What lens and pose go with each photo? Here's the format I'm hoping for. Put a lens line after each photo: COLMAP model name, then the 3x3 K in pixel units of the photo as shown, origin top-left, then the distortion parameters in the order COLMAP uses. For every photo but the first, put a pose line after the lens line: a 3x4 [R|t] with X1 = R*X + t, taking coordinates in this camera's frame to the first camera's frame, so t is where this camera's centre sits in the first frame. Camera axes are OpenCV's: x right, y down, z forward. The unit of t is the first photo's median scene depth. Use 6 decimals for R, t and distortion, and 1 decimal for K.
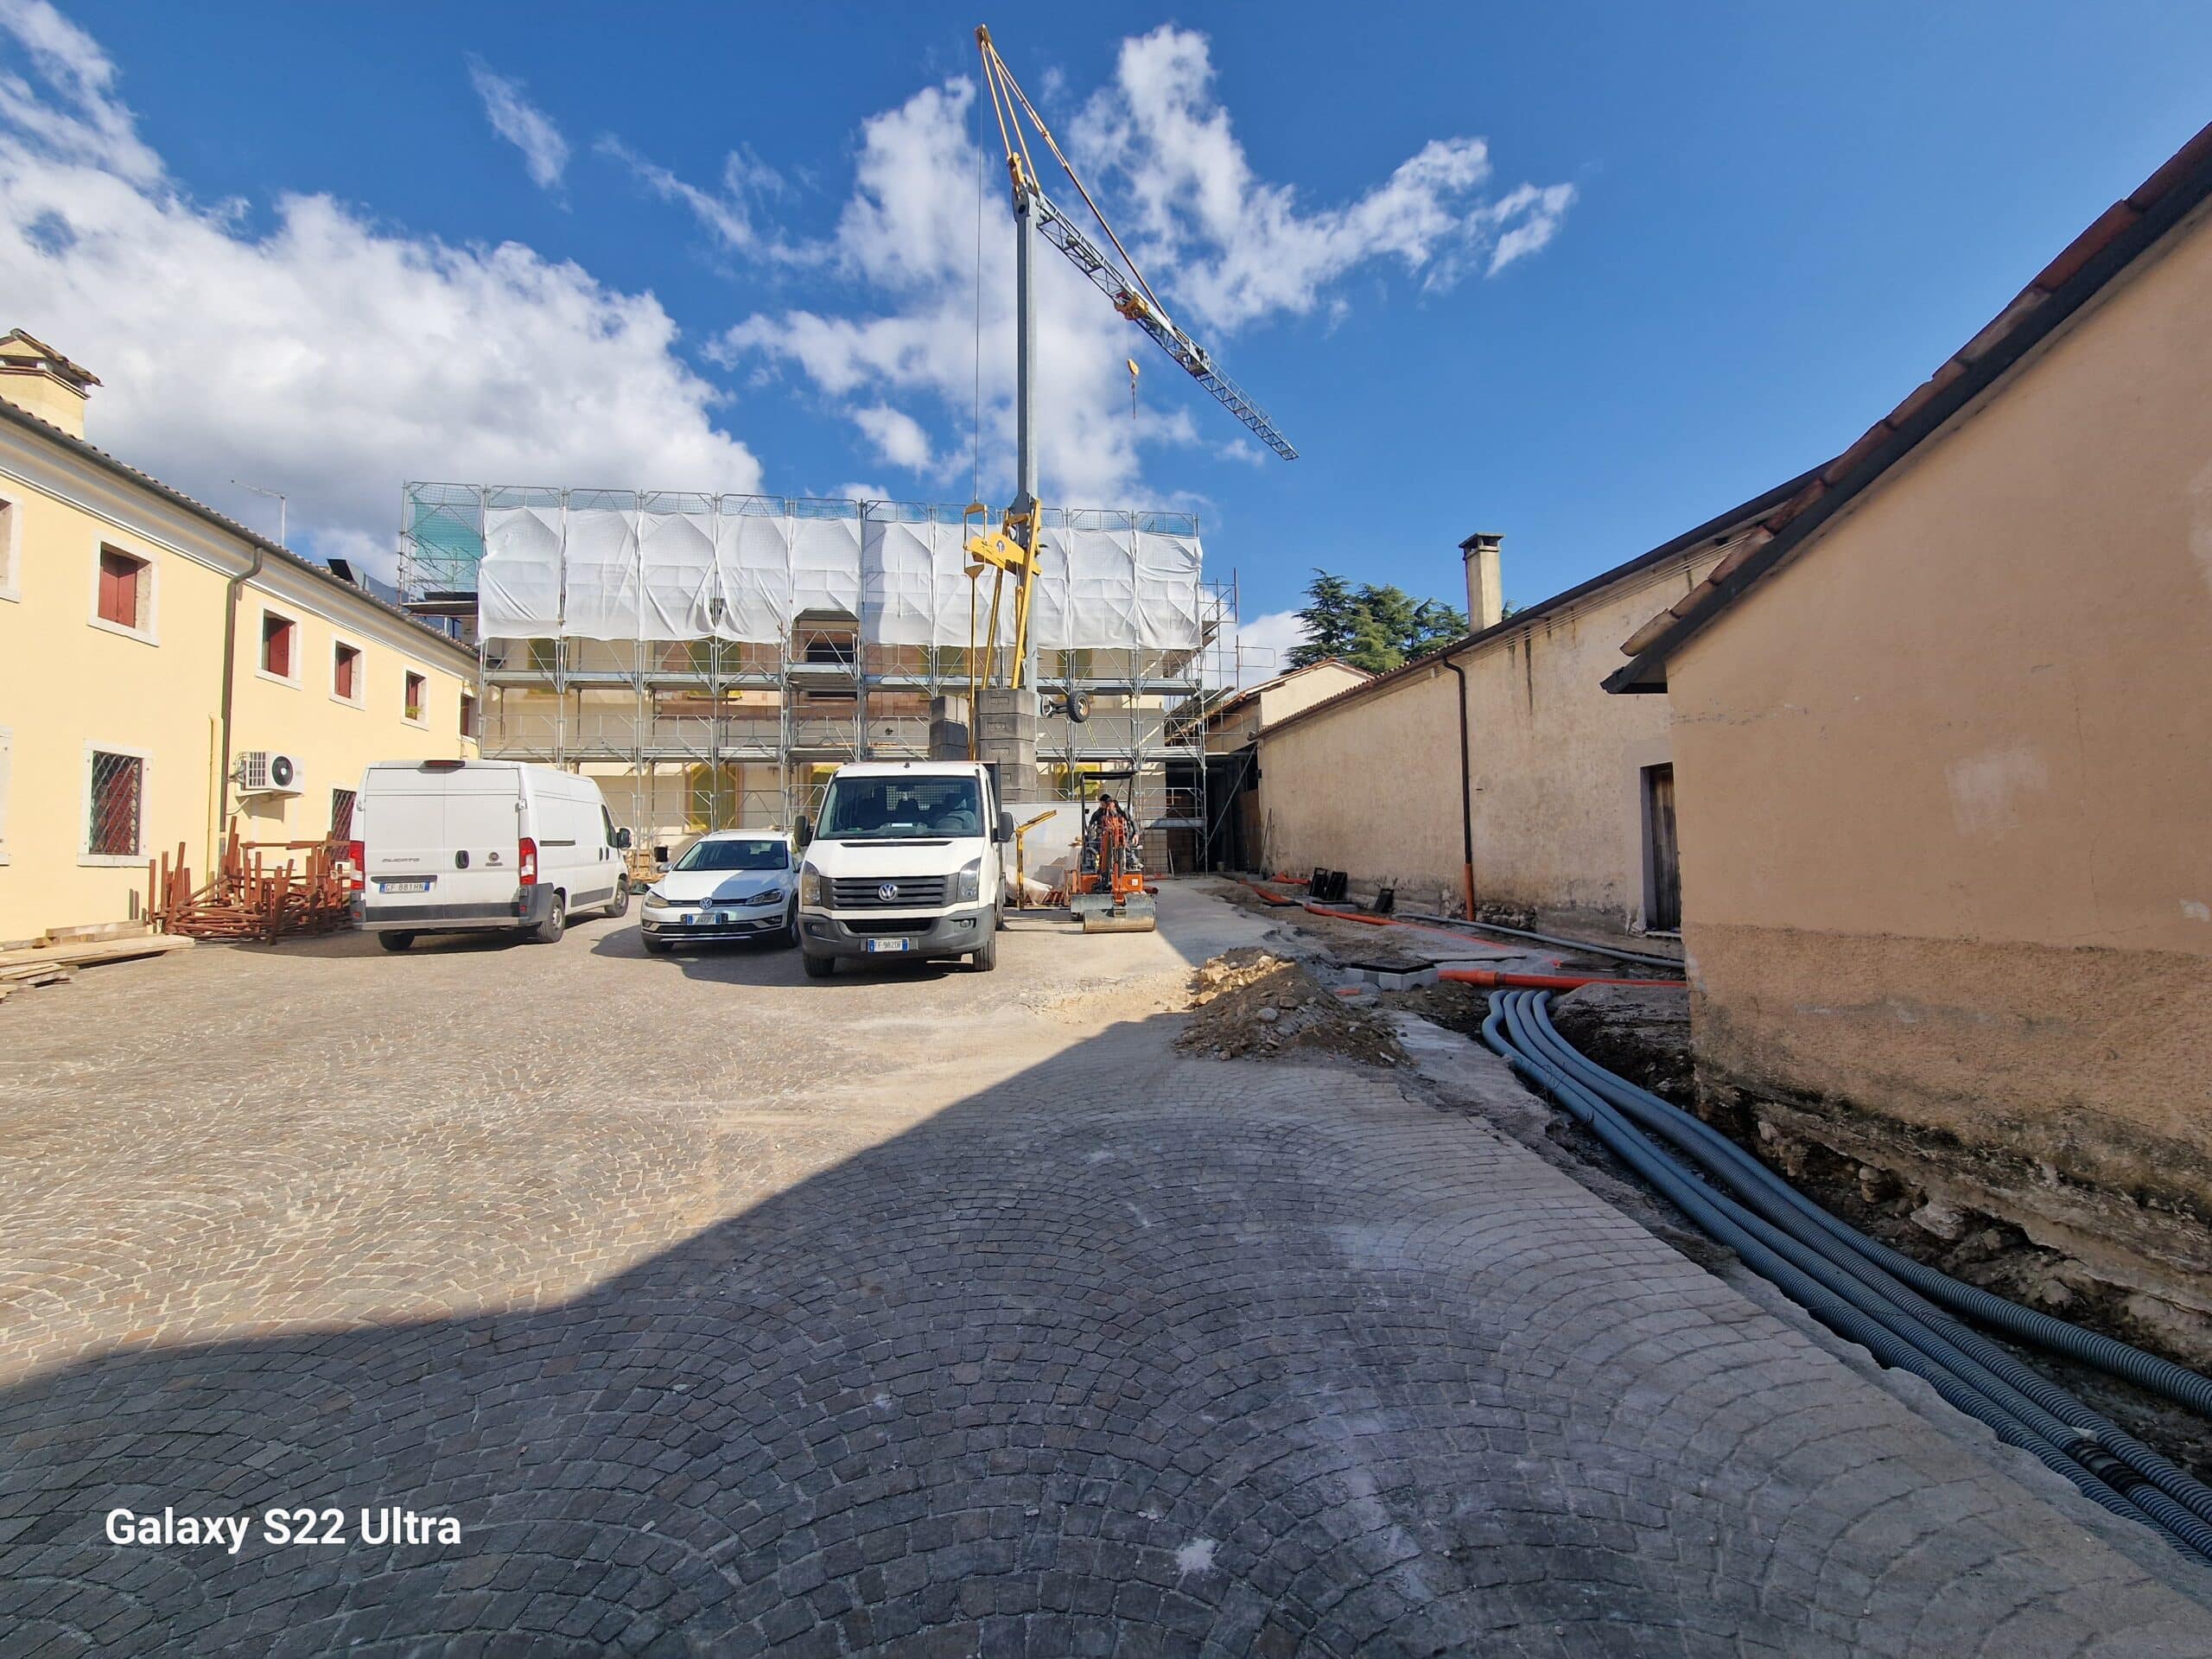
lens RADIAL K [[897.0, 0, 1122.5], [0, 897.0, 820.4], [0, 0, 1]] dist [0.003003, 0.000492]
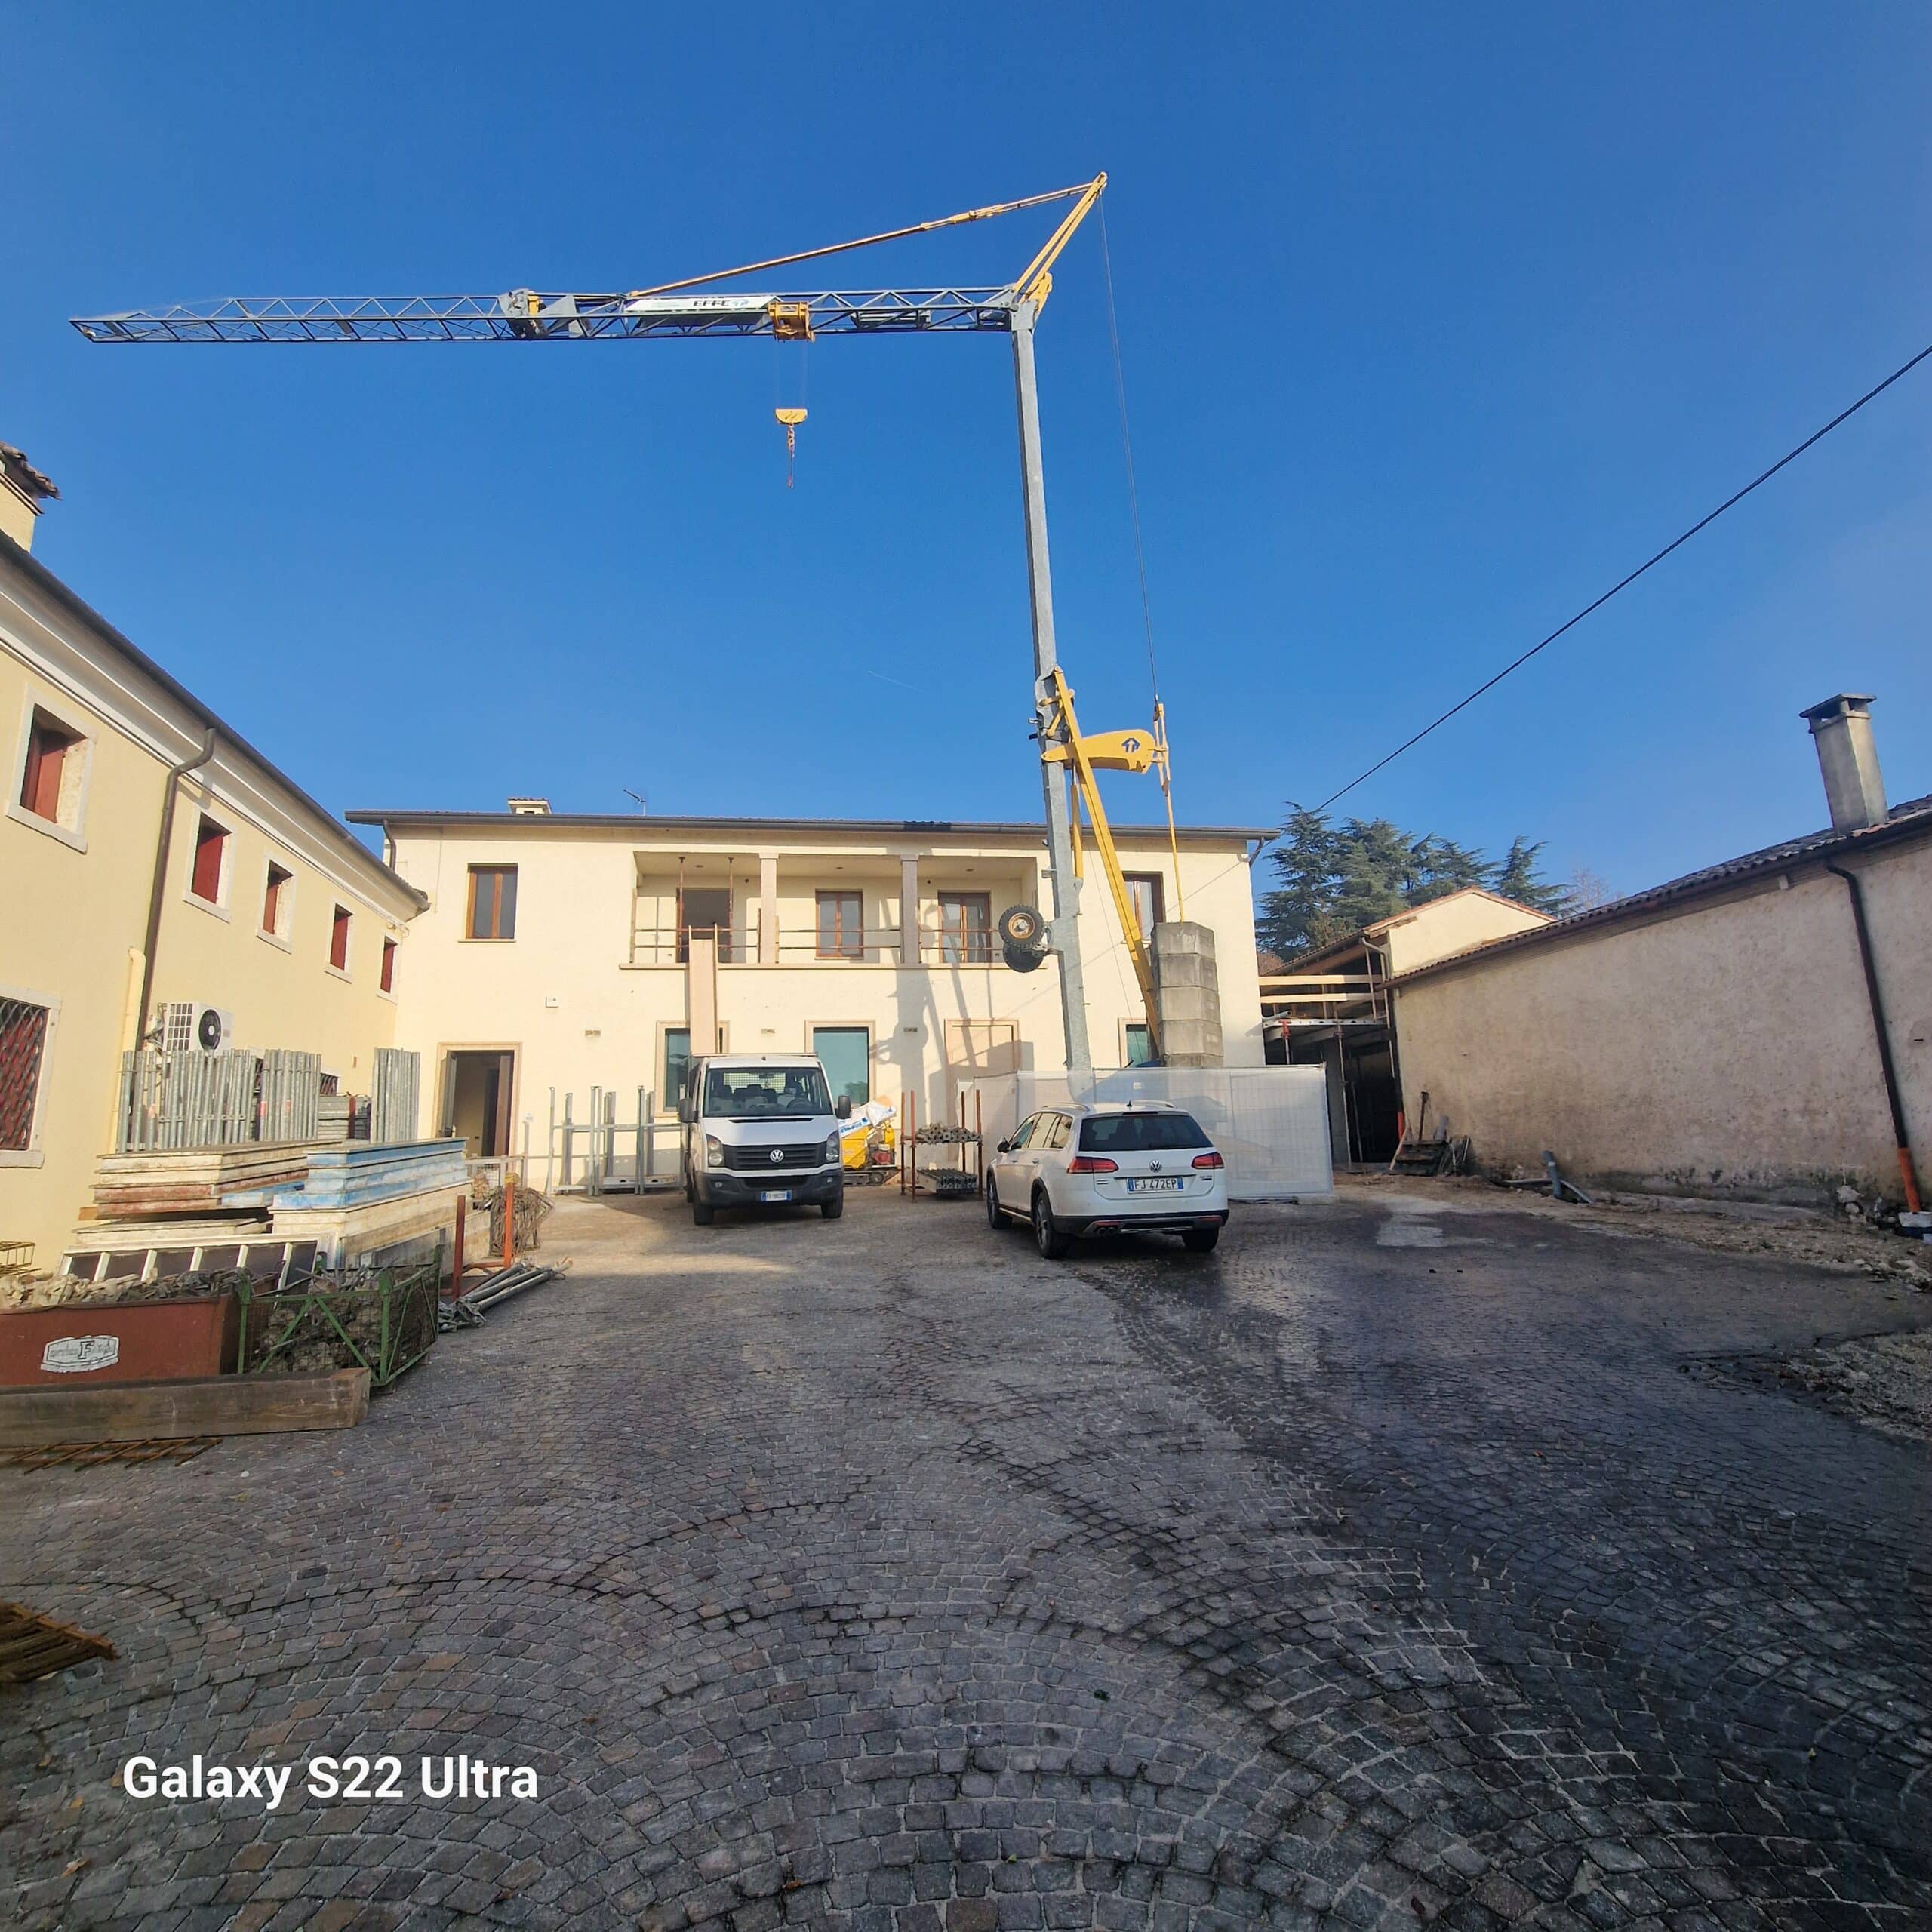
lens RADIAL K [[1039.2, 0, 969.9], [0, 1039.2, 967.8], [0, 0, 1]] dist [0.003812, -0.000080]
pose [[0.999951, -0.009371, -0.003146, -0.320254], [0.008868, 0.991027, -0.133367, 0.011391], [0.004368, 0.133332, 0.991062, 0.175639]]
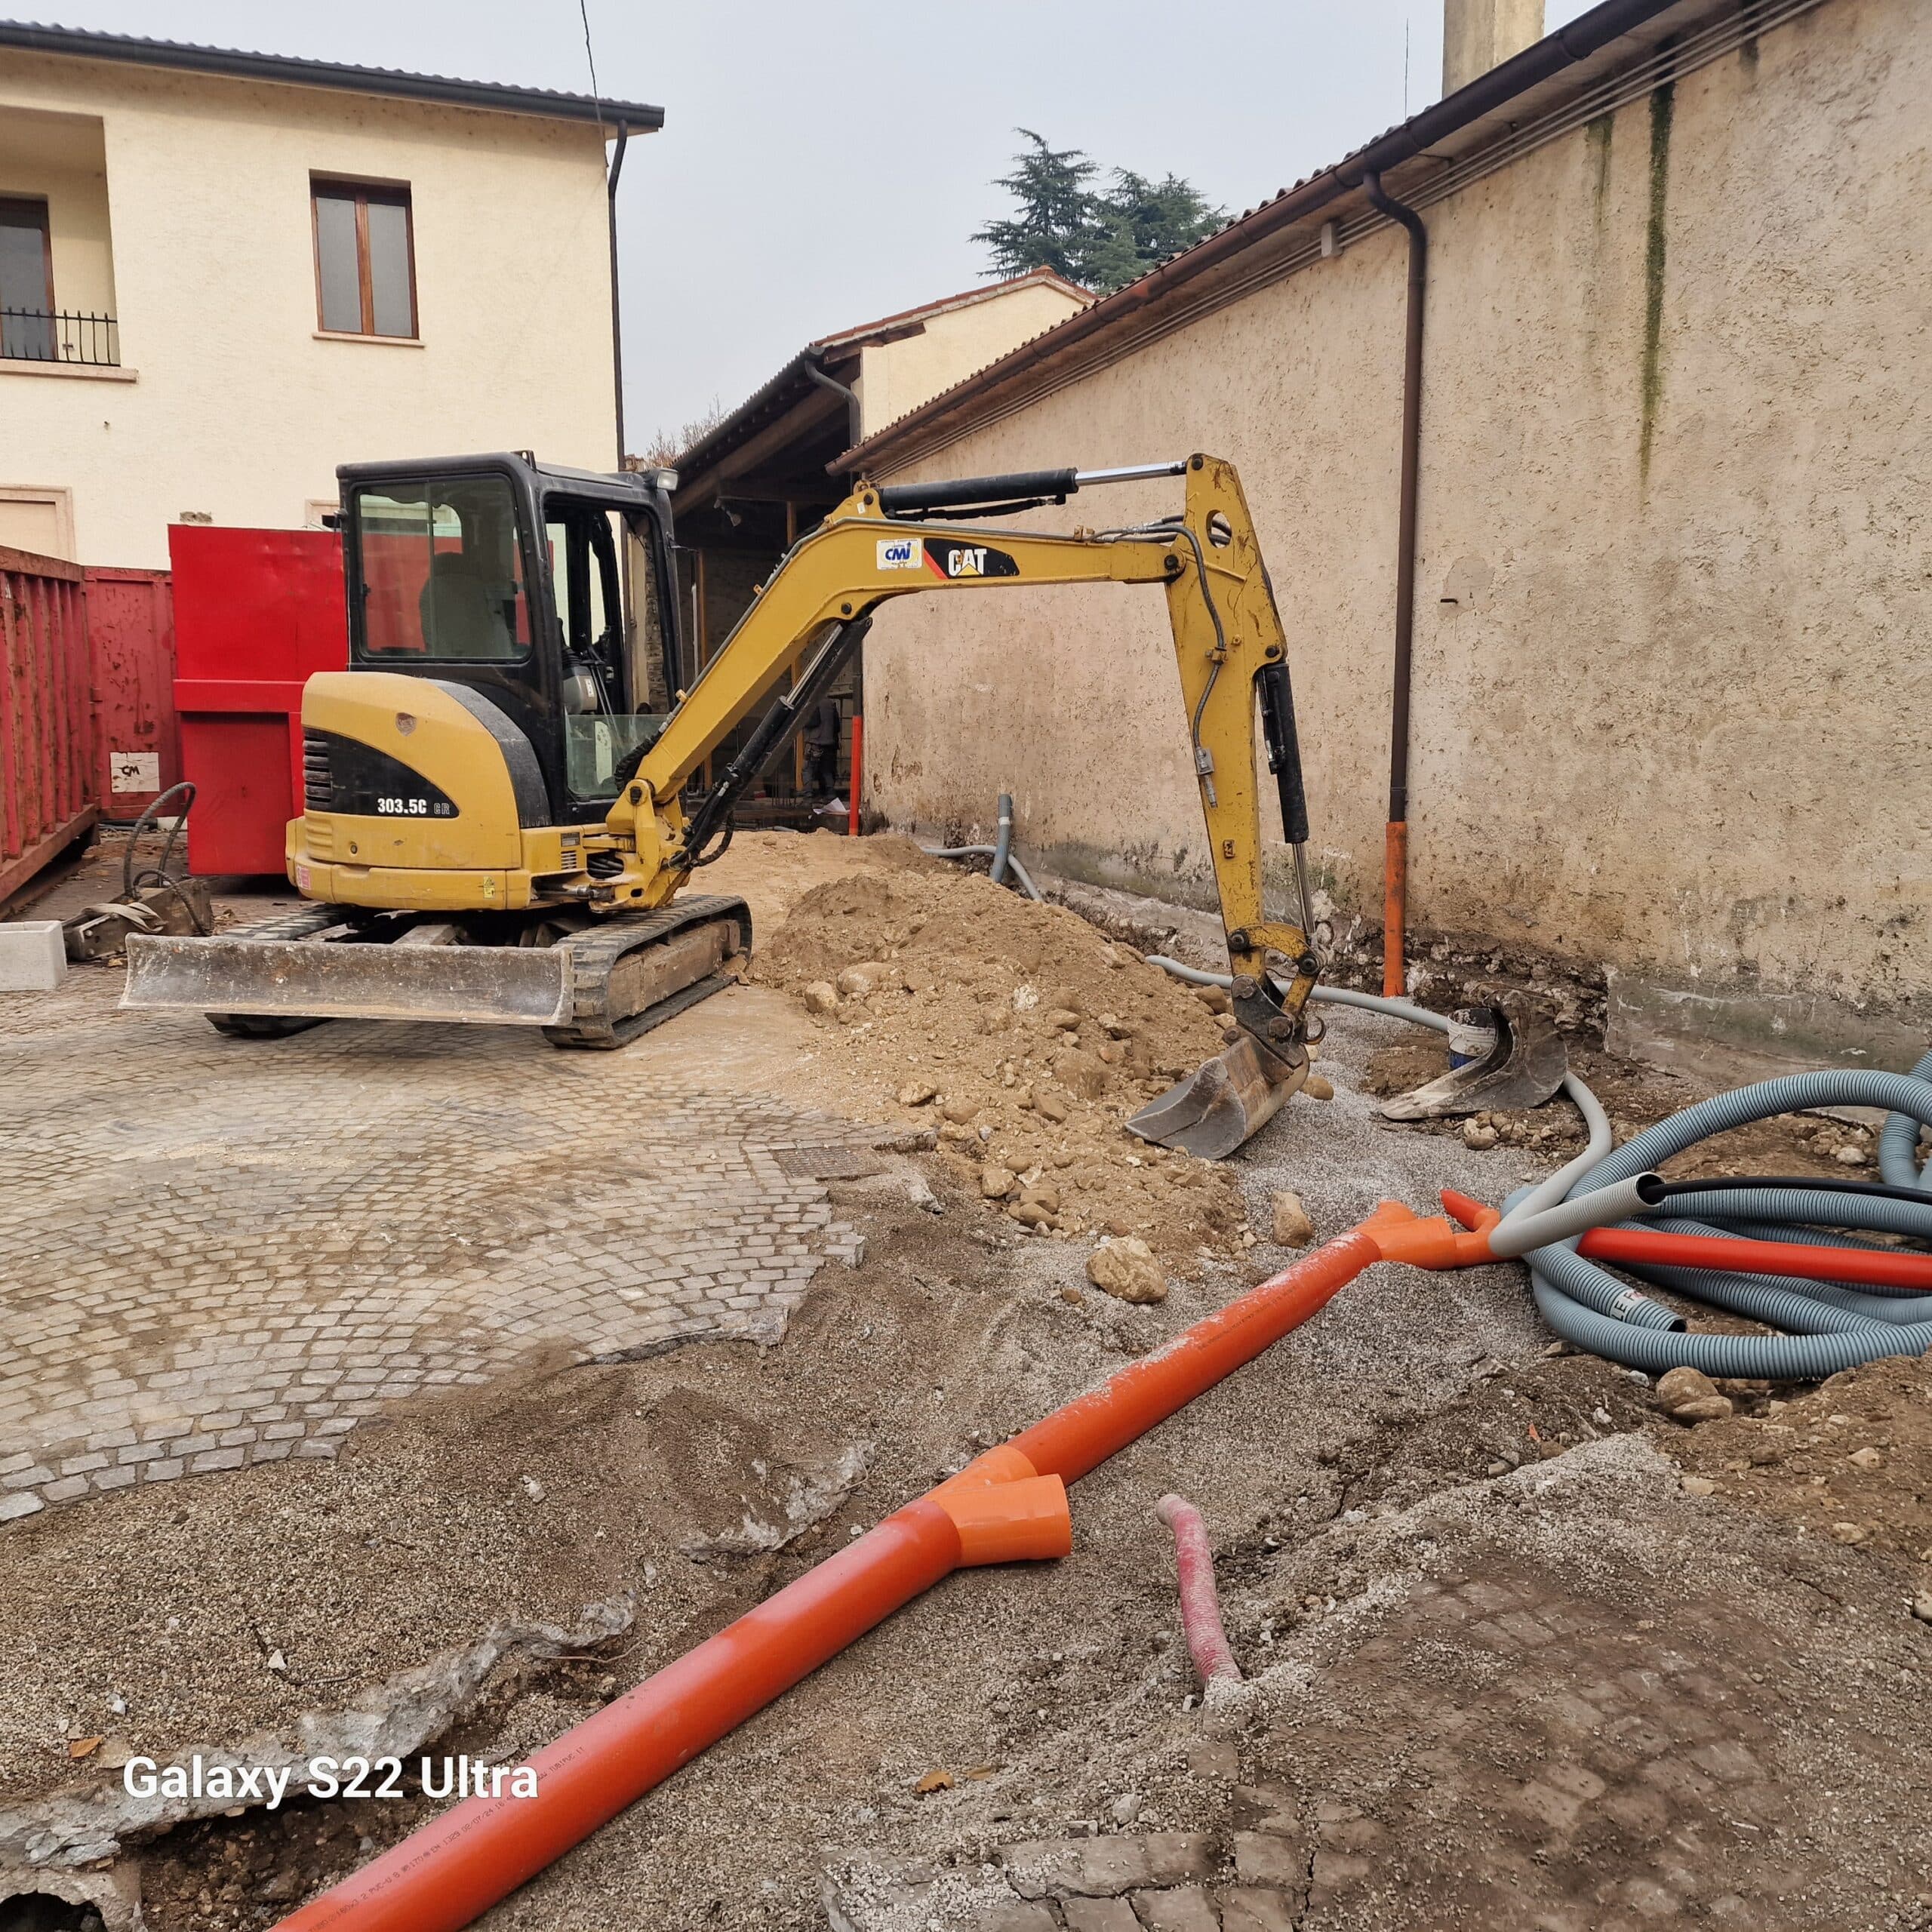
lens RADIAL K [[1681.7, 0, 954.8], [0, 1681.7, 975.2], [0, 0, 1]] dist [0.016056, -0.006275]
pose [[0.983877, 0.000081, 0.178847, 0.100803], [-0.030497, 0.985430, 0.167324, 0.003598], [-0.176228, -0.170081, 0.969544, 0.382941]]
